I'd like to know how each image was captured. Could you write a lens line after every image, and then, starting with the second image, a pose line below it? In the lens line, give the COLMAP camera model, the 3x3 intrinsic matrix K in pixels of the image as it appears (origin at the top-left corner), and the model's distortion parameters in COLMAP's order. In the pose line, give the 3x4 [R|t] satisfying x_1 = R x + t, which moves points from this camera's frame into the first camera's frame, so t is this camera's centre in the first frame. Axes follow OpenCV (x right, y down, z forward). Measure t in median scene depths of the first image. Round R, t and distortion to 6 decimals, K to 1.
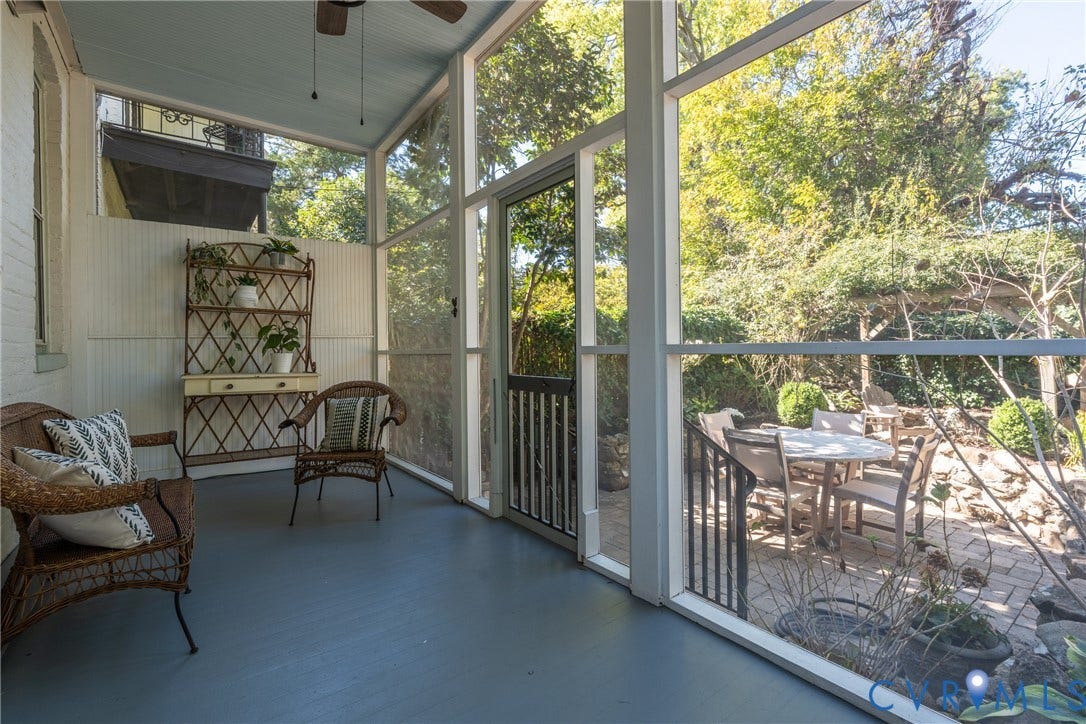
lens RADIAL K [[482.1, 0, 542.8], [0, 482.1, 355.8], [0, 0, 1]] dist [-0.004802, -0.000290]
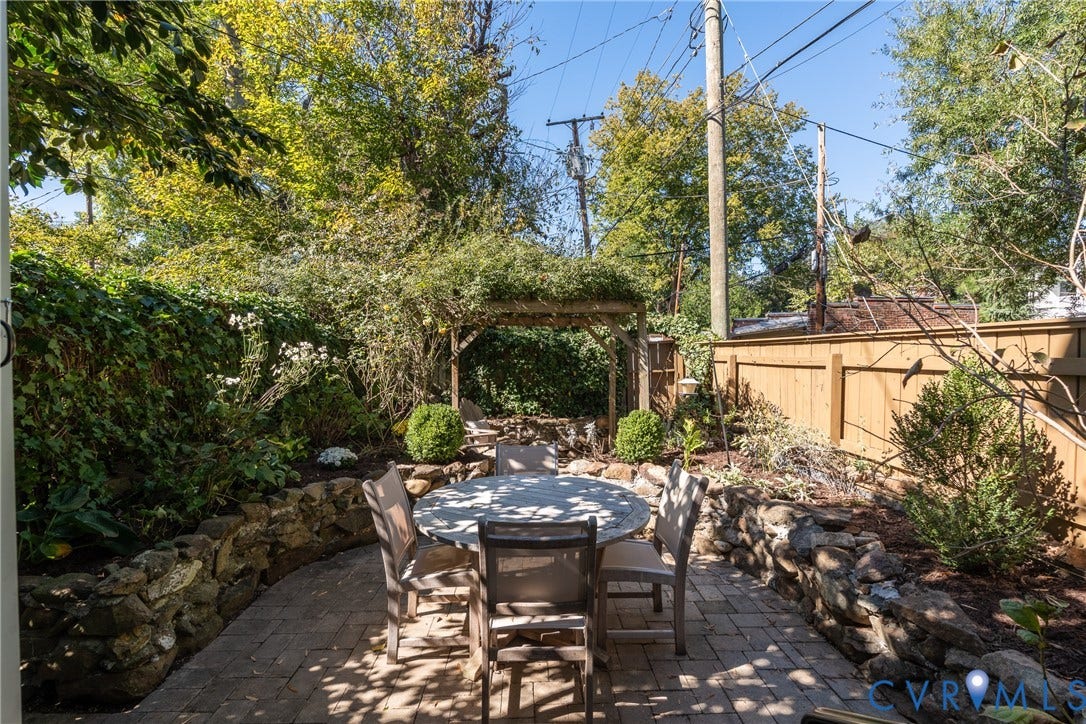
lens RADIAL K [[482.1, 0, 552.6], [0, 482.1, 363.6], [0, 0, 1]] dist [-0.004802, -0.000290]
pose [[0.569187, 0.003213, 0.822202, 0.008481], [0.001476, 0.999987, -0.004929, -0.005036], [-0.822207, 0.004019, 0.569174, 0.364648]]
